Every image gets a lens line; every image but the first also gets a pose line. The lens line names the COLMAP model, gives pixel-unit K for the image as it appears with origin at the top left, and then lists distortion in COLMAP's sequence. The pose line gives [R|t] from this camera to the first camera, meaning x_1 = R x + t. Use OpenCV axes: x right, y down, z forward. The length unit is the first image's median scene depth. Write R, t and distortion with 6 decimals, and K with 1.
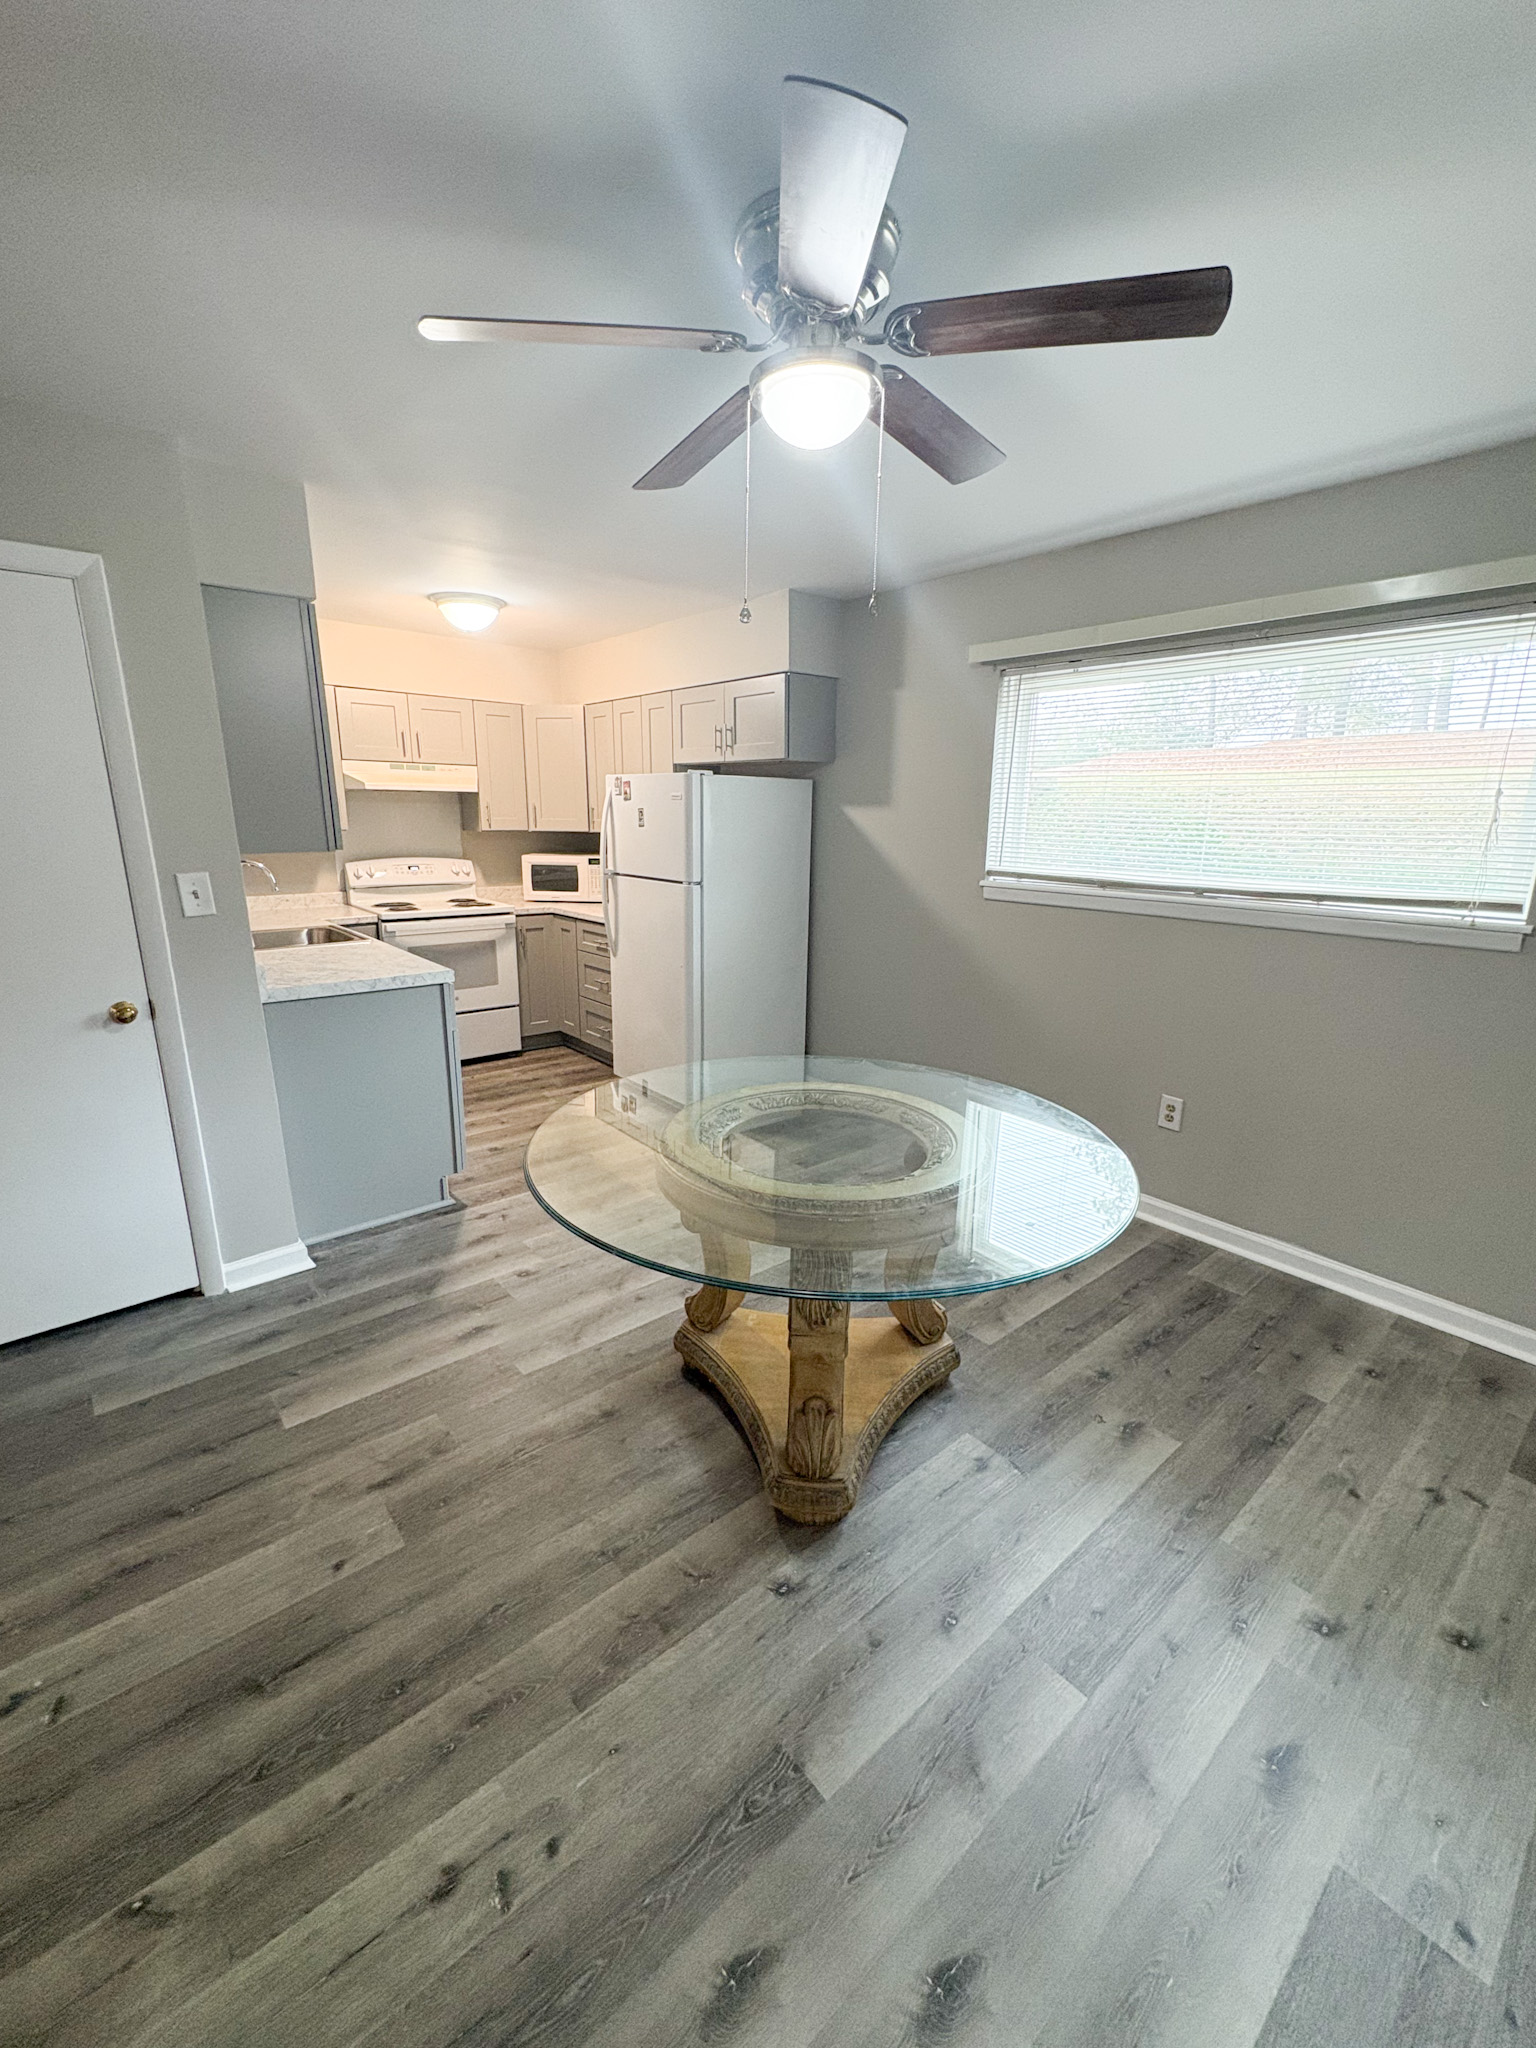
lens RADIAL K [[857.7, 0, 768.0], [0, 857.7, 1024.0], [0, 0, 1]] dist [0.000425, 0.000094]
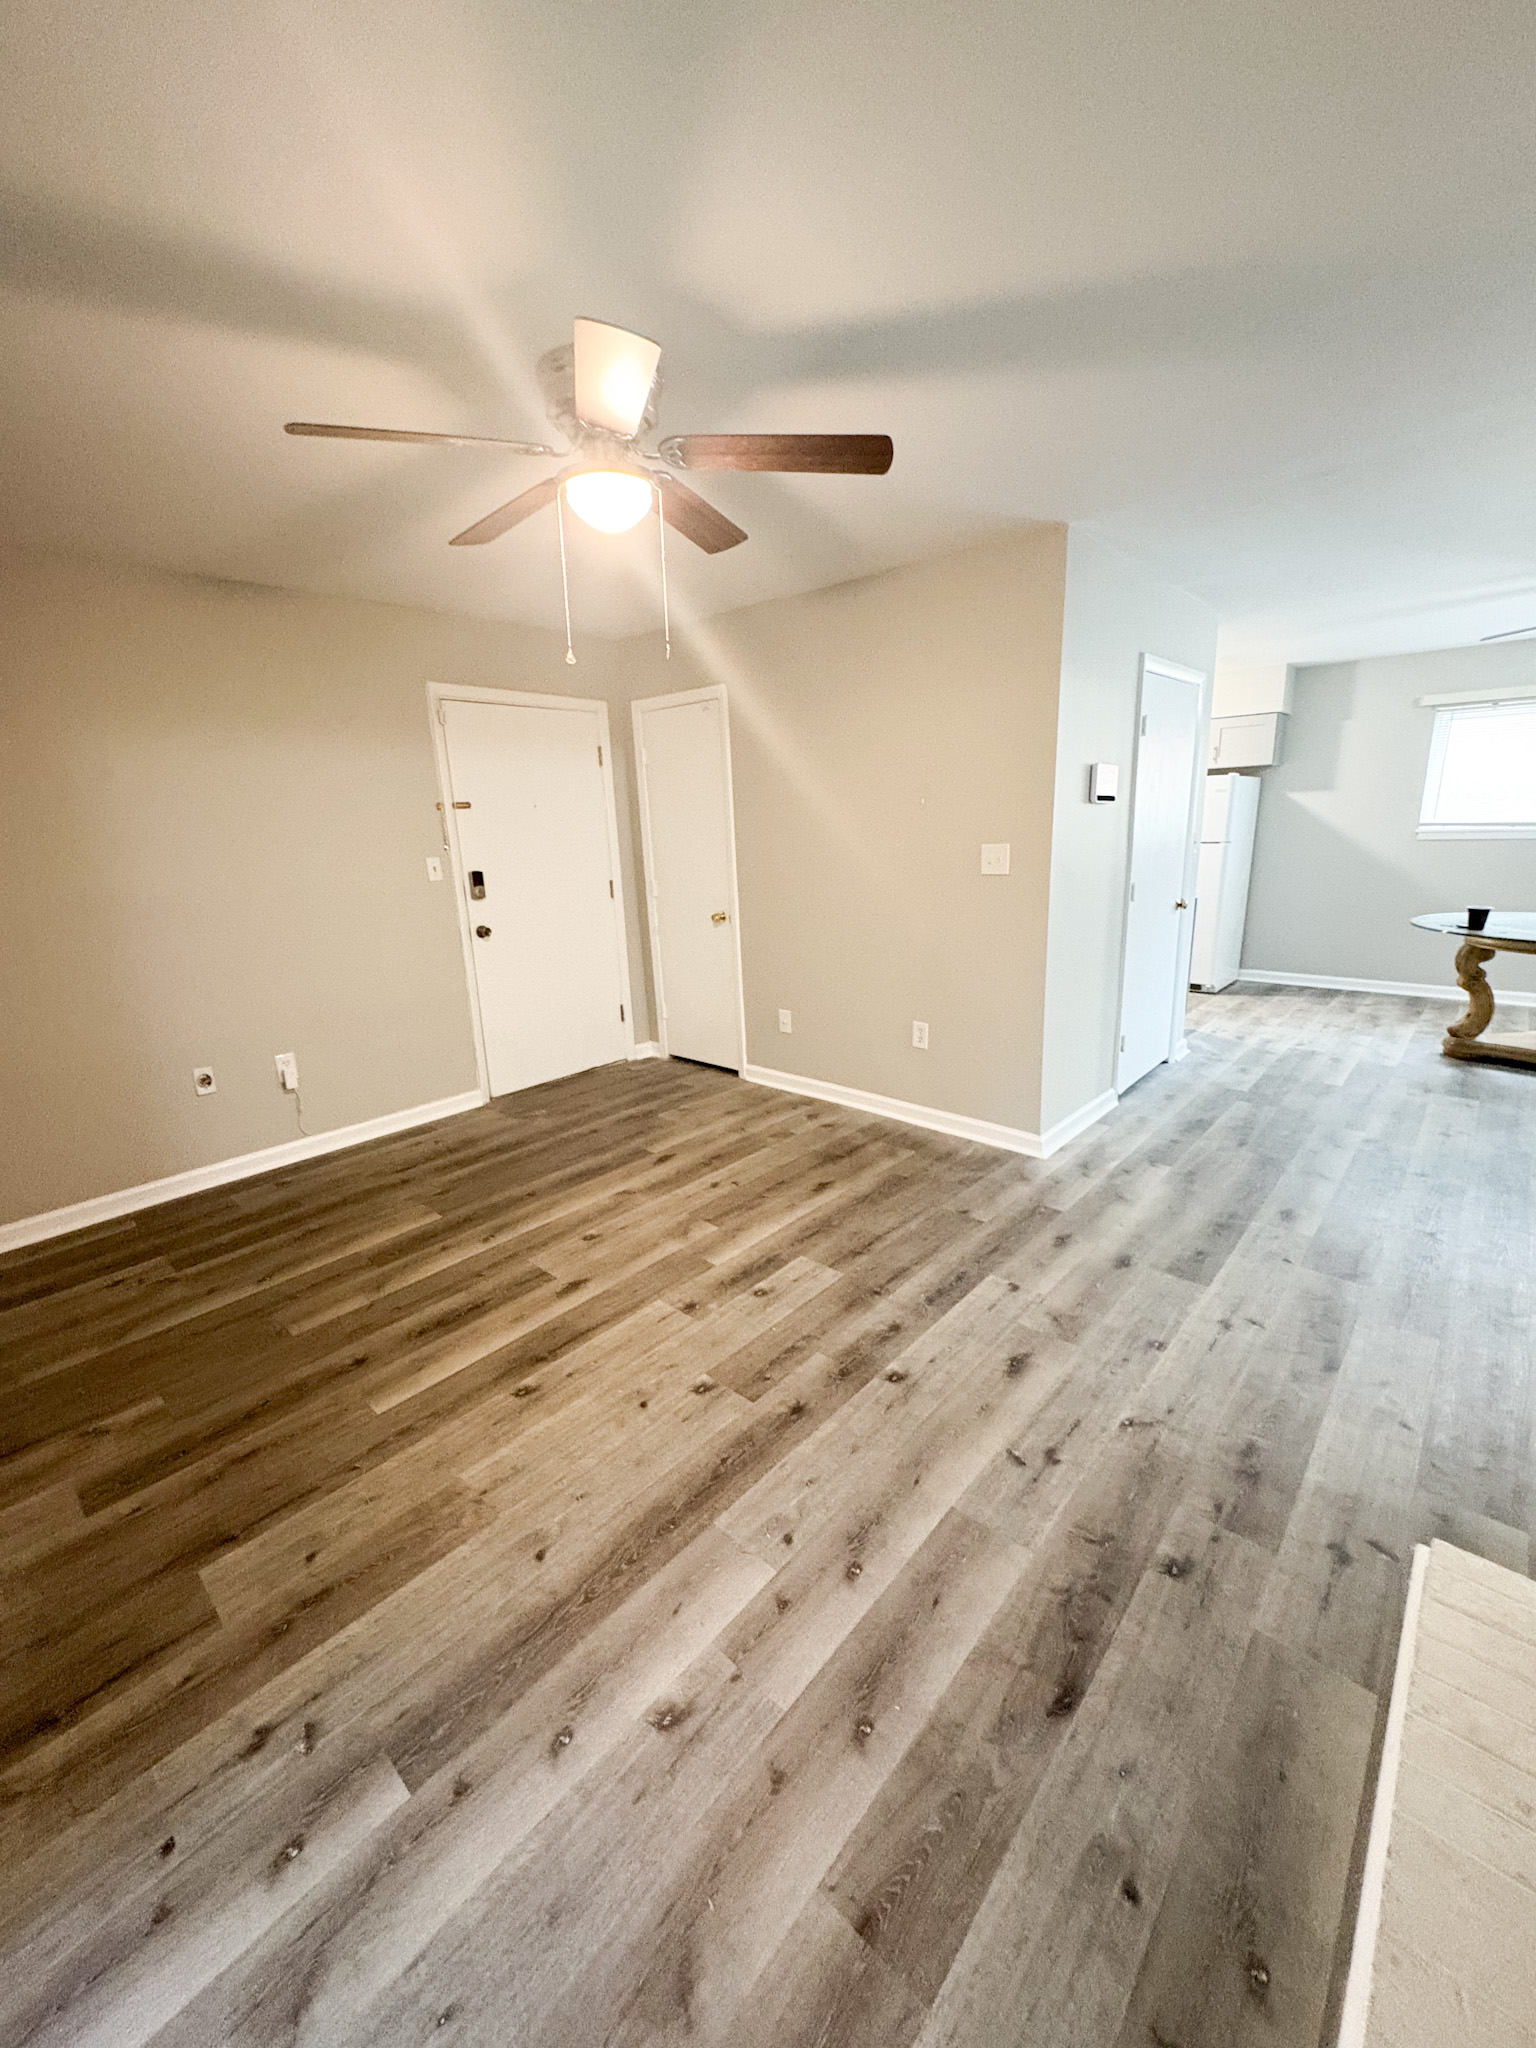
lens RADIAL K [[818.3, 0, 768.0], [0, 818.3, 1024.0], [0, 0, 1]] dist [0.001623, 0.000165]
pose [[0.989957, -0.076555, 0.118850, -1.700711], [0.077039, 0.997028, 0.000523, 0.164426], [-0.118536, 0.008638, 0.992912, -0.646926]]
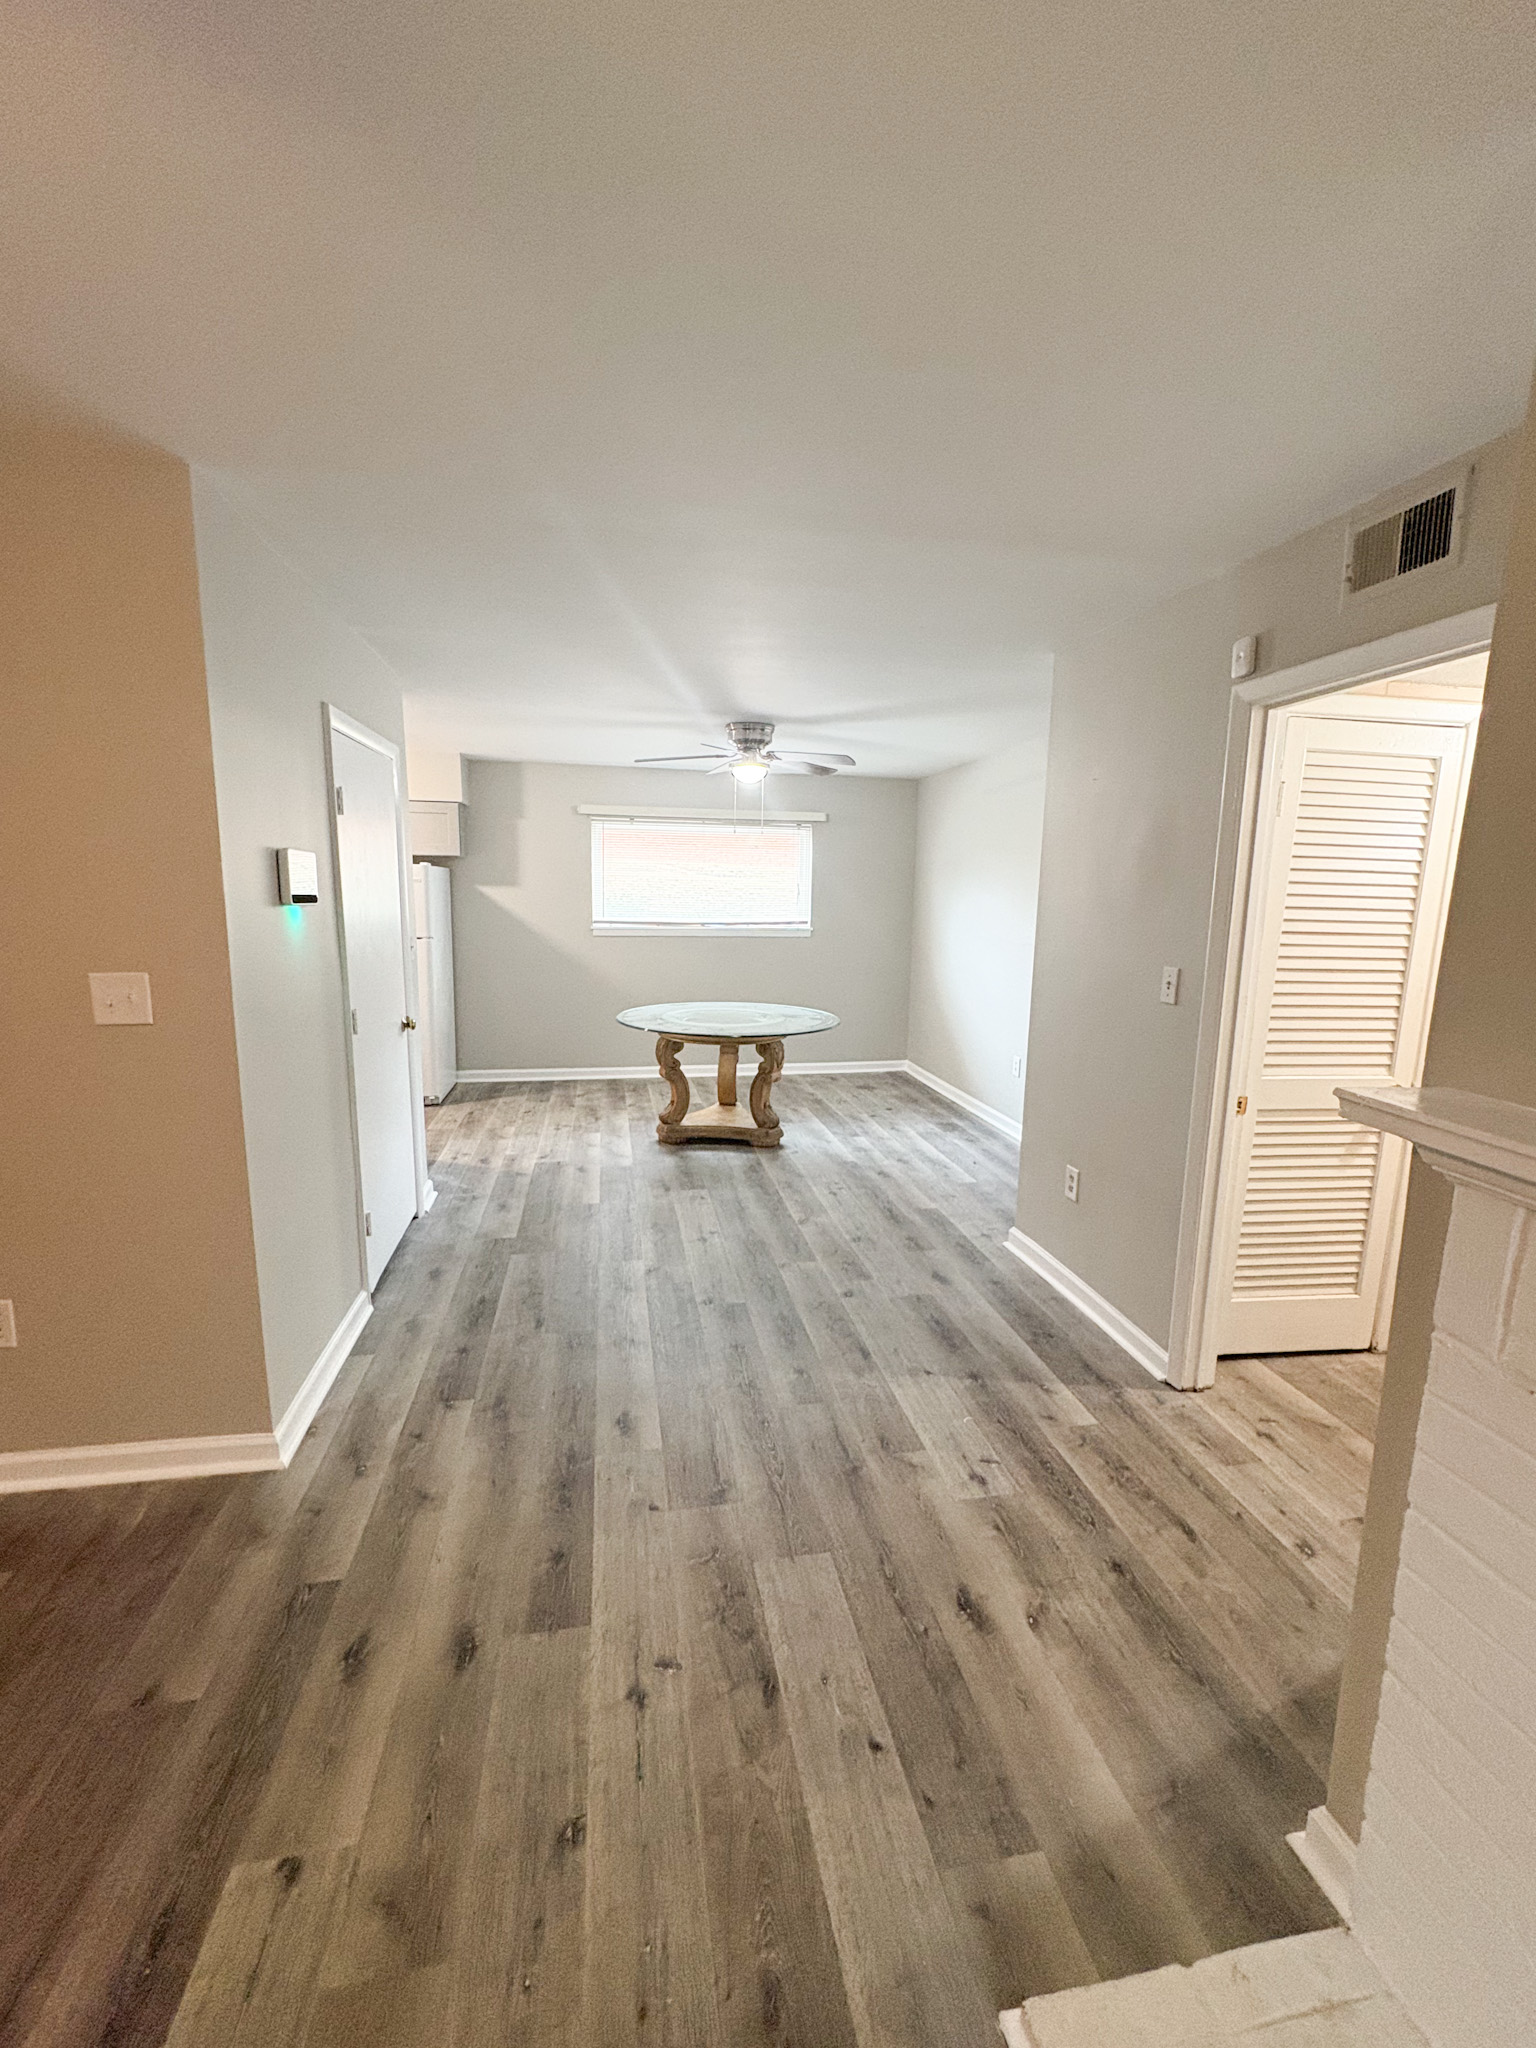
lens RADIAL K [[845.2, 0, 768.0], [0, 845.2, 1024.0], [0, 0, 1]] dist [0.001067, 0.000573]
pose [[0.494588, -0.141440, 0.857542, -1.548581], [0.200281, 0.978662, 0.045905, 0.043384], [-0.845737, 0.149046, 0.512362, -0.306703]]
